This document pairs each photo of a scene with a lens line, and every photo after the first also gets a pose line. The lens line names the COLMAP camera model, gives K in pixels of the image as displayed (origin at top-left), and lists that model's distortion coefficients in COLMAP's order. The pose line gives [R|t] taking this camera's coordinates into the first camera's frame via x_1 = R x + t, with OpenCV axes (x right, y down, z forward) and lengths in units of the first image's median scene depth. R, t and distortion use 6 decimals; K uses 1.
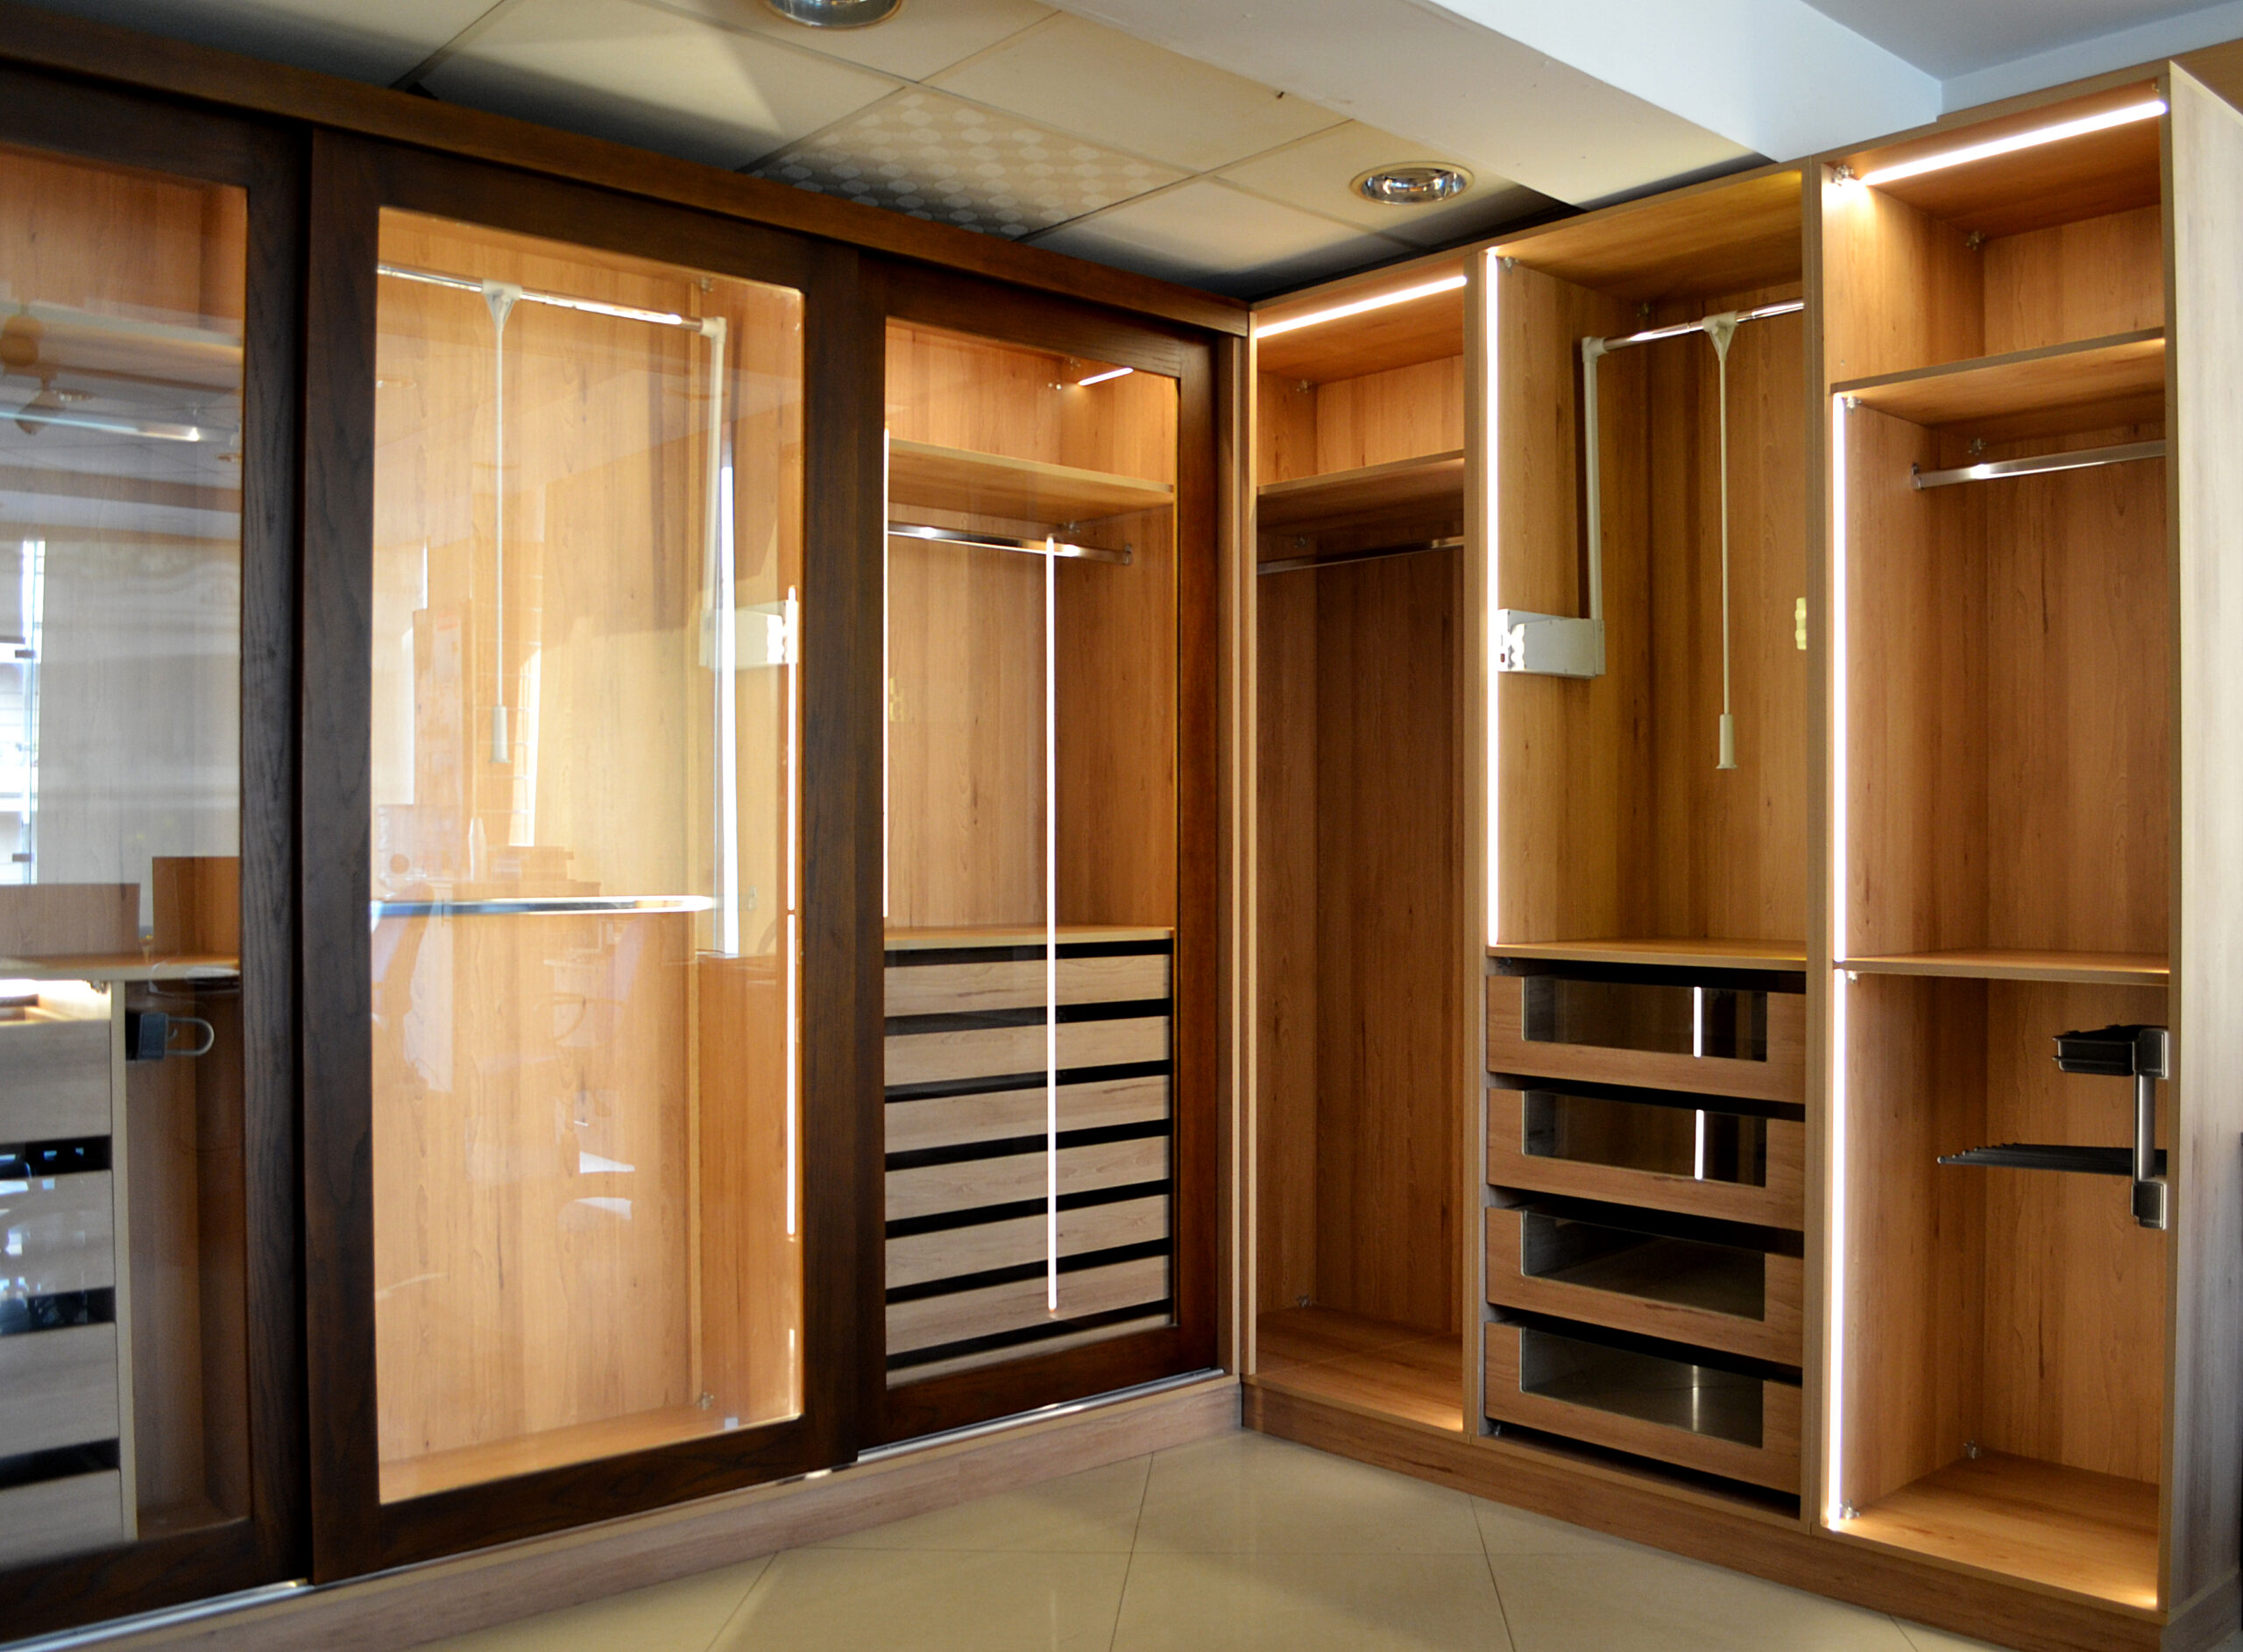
lens RADIAL K [[2033.9, 0, 1191.7], [0, 2033.9, 836.4], [0, 0, 1]] dist [-0.098934, 0.013831]
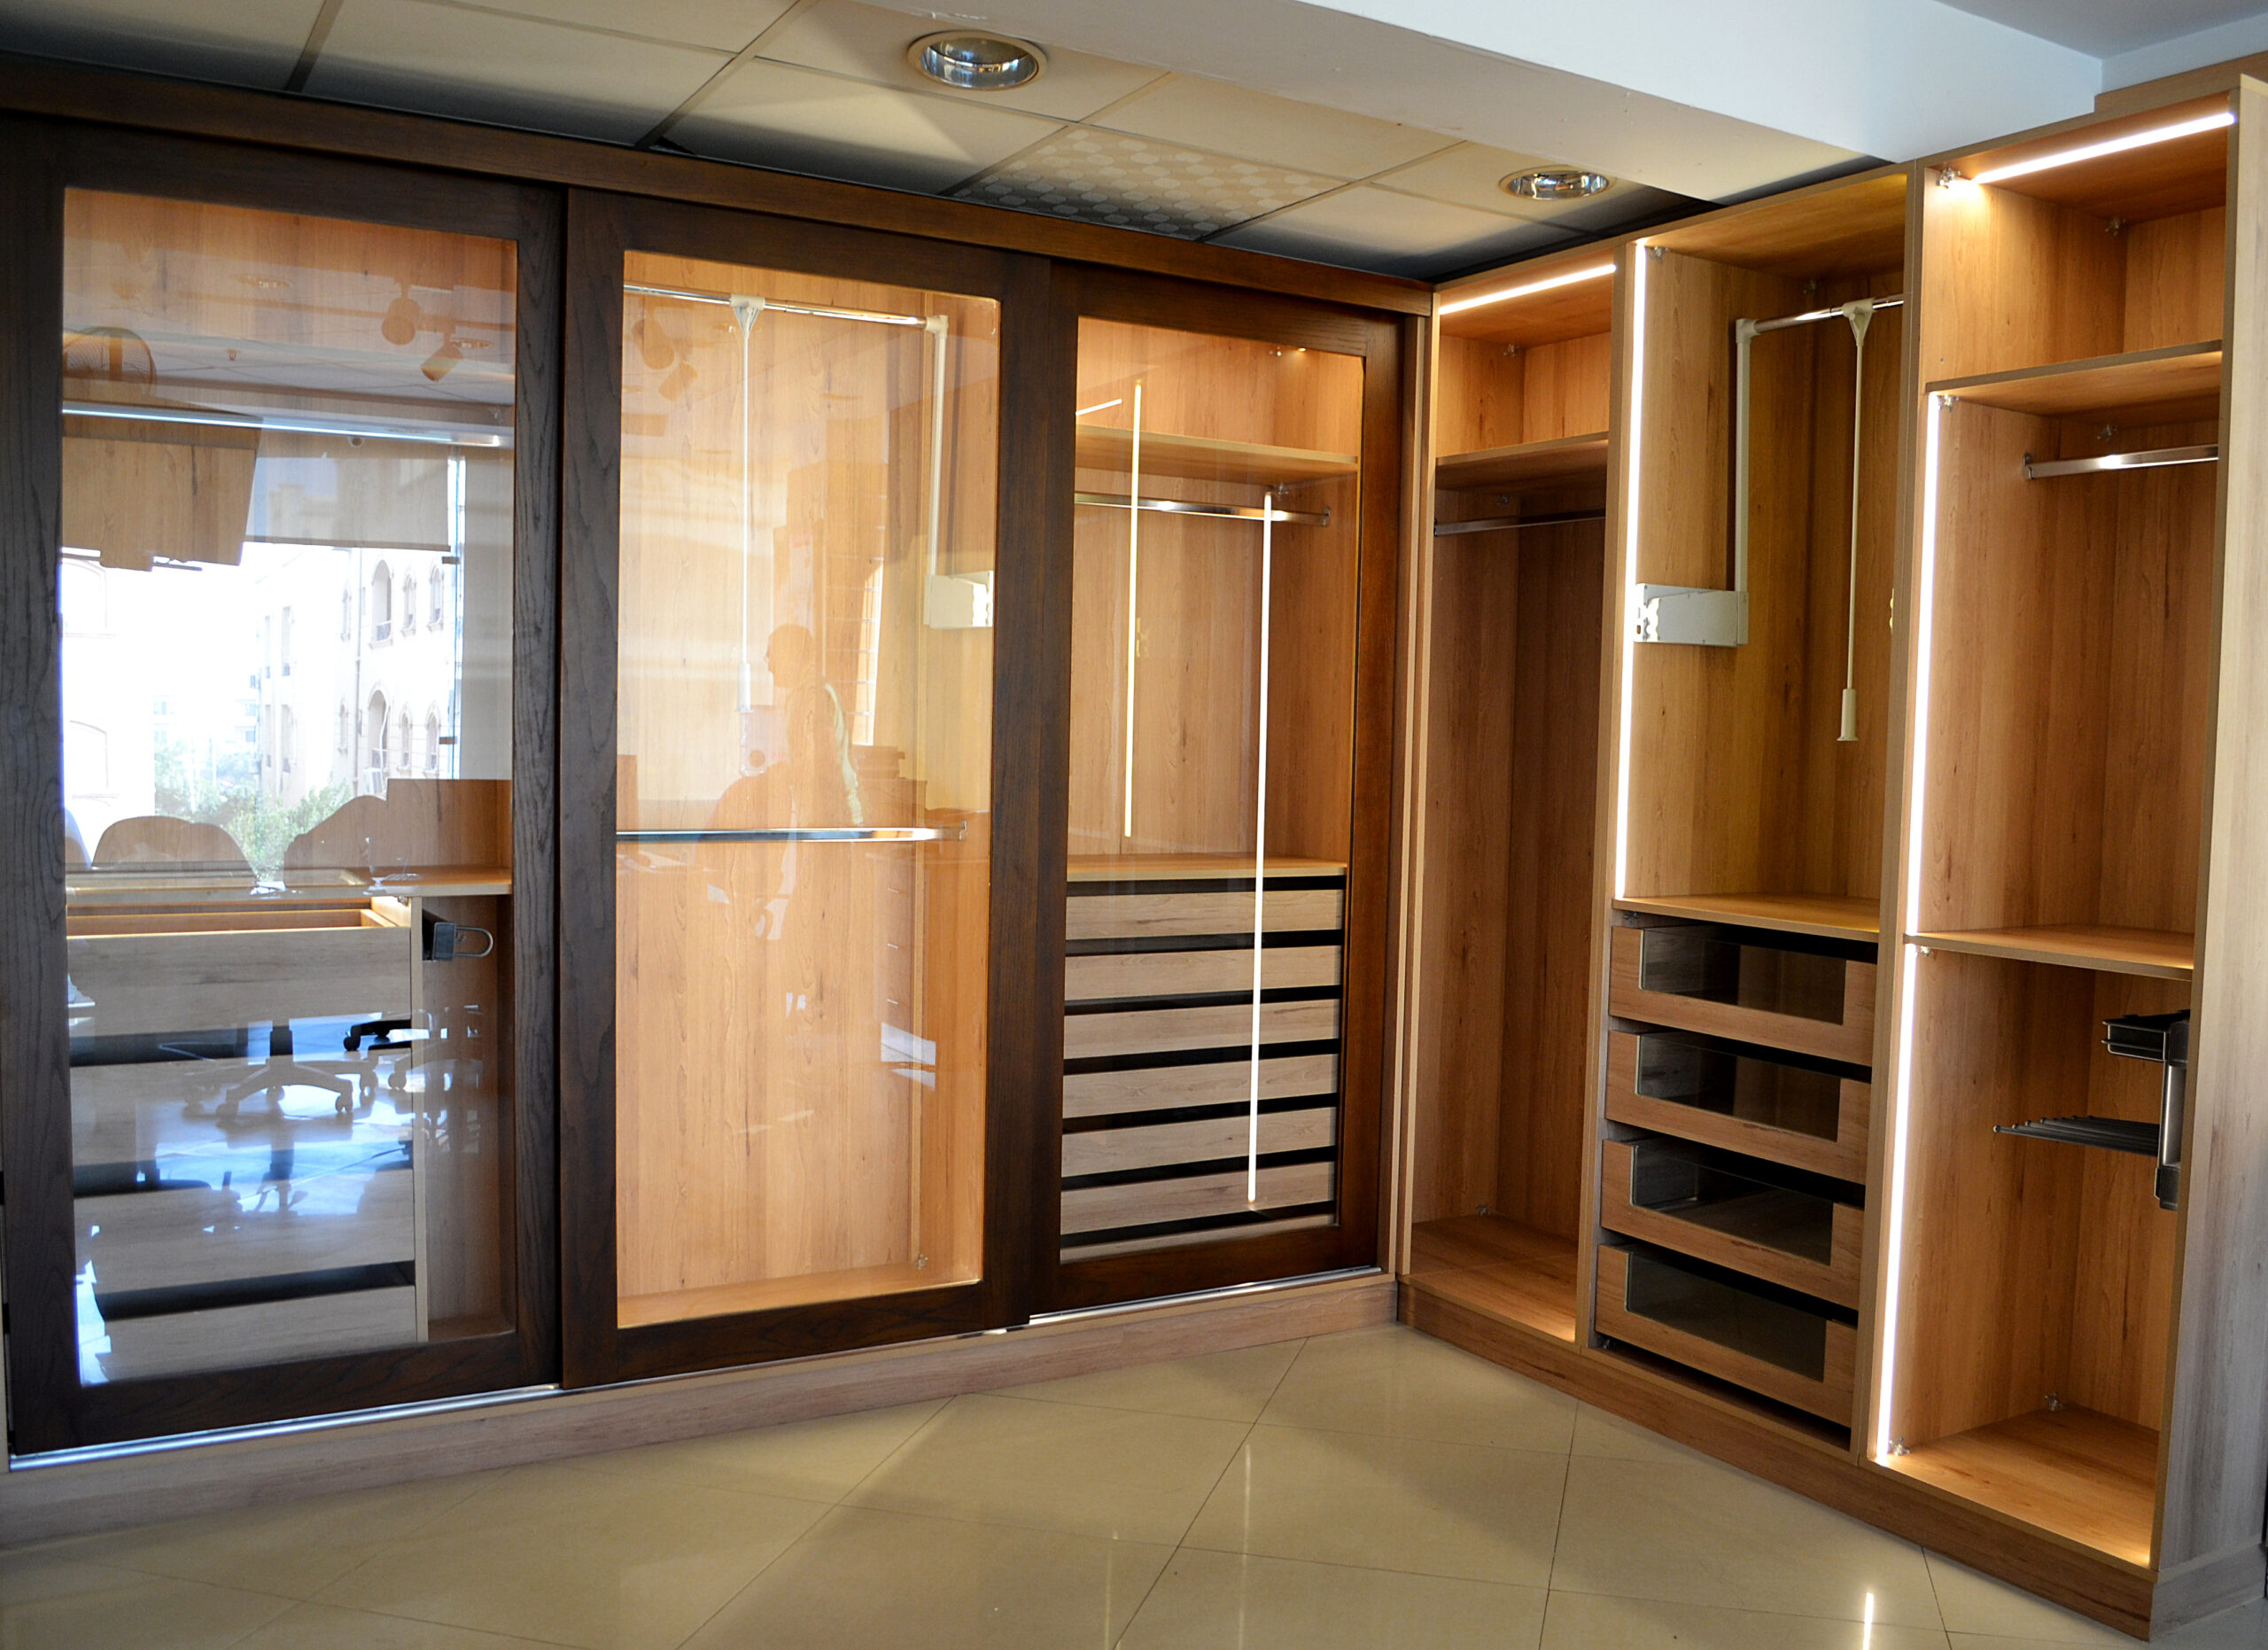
lens RADIAL K [[2014.6, 0, 1132.2], [0, 2014.6, 844.3], [0, 0, 1]] dist [-0.110142, 0.026771]
pose [[0.974494, 0.035117, -0.221649, 0.136232], [-0.020966, 0.997608, 0.065874, -0.040853], [0.223432, -0.059547, 0.972899, -0.089481]]
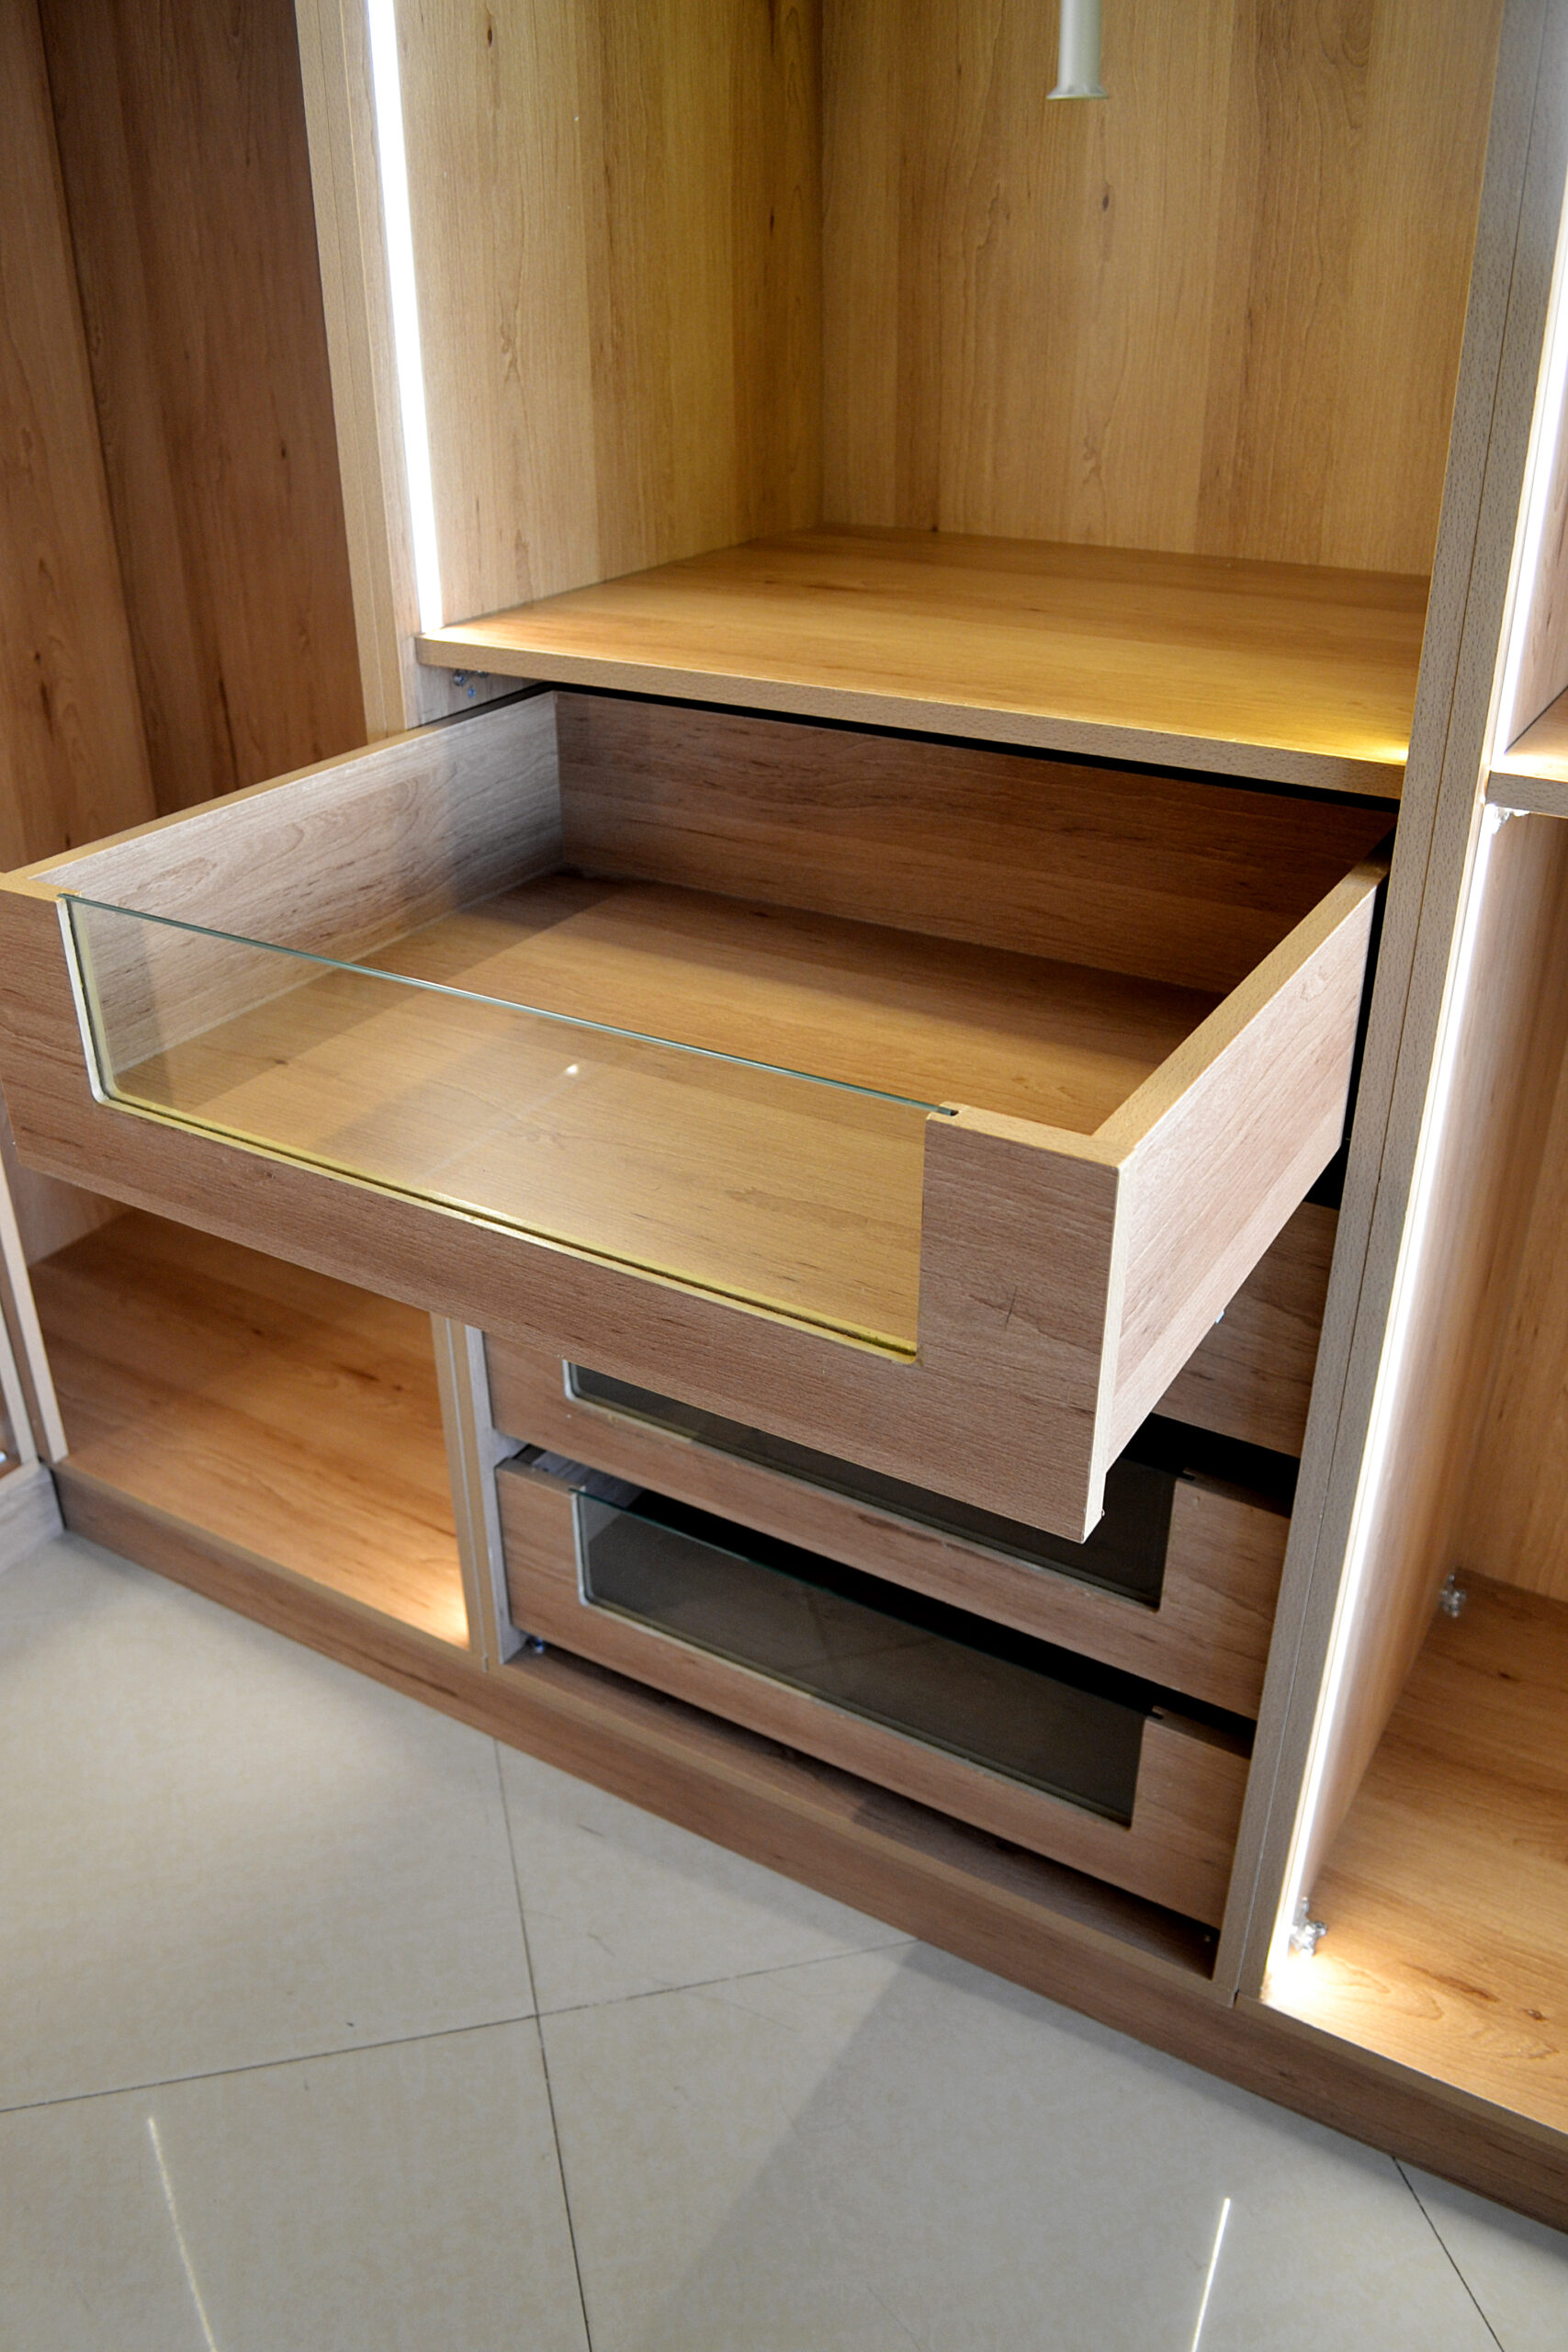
lens RADIAL K [[1901.9, 0, 749.3], [0, 1901.9, 1207.8], [0, 0, 1]] dist [-0.092228, 0.022577]
pose [[0.965336, -0.136393, 0.222541, 0.117392], [0.014145, 0.878691, 0.477182, -0.018243], [-0.260629, -0.457493, 0.850160, 0.667977]]
